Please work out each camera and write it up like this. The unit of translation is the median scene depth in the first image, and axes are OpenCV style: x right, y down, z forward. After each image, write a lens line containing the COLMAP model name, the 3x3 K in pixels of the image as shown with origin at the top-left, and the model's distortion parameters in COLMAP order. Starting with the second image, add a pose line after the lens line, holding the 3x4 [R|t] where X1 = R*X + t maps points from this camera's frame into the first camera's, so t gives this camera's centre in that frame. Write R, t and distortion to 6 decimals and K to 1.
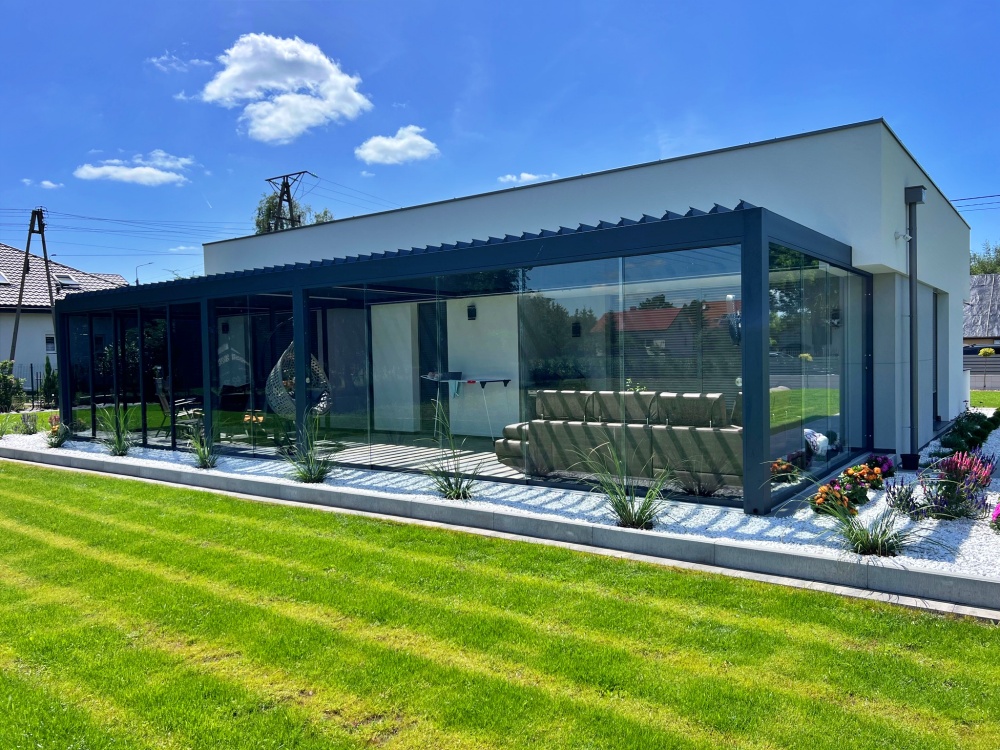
lens RADIAL K [[756.8, 0, 500.0], [0, 756.8, 375.0], [0, 0, 1]] dist [0.011253, 0.004370]
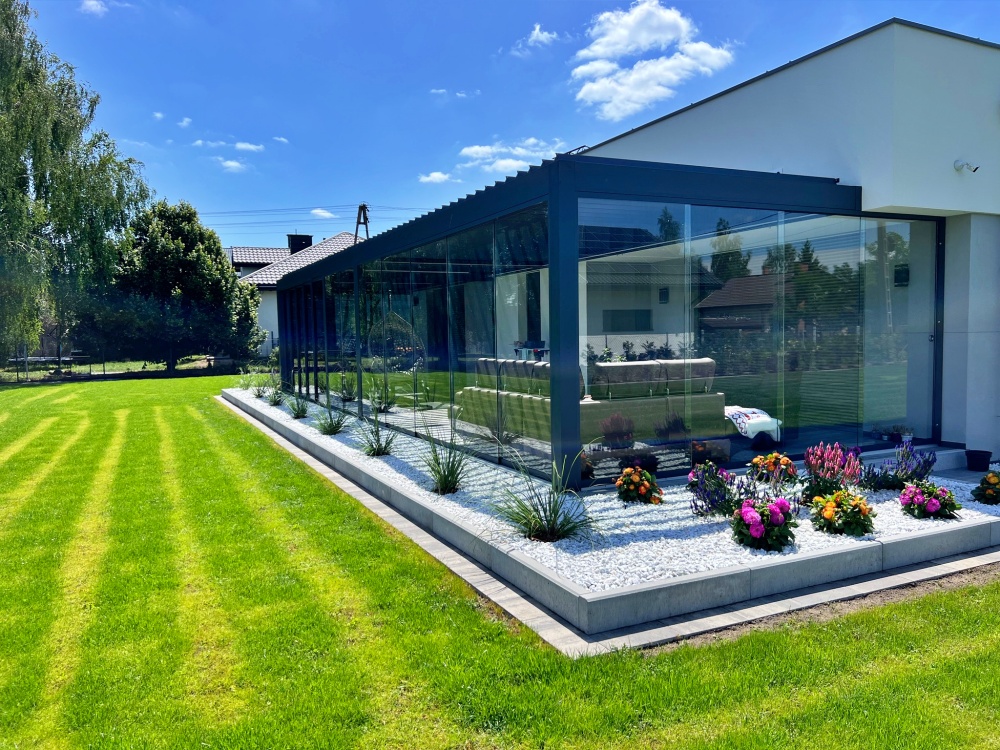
lens RADIAL K [[756.8, 0, 500.0], [0, 756.8, 375.0], [0, 0, 1]] dist [0.011253, 0.004370]
pose [[0.888576, 0.029160, -0.457802, 0.870020], [-0.012122, 0.999122, 0.040112, 0.004539], [0.458569, -0.030093, 0.888149, 0.180839]]
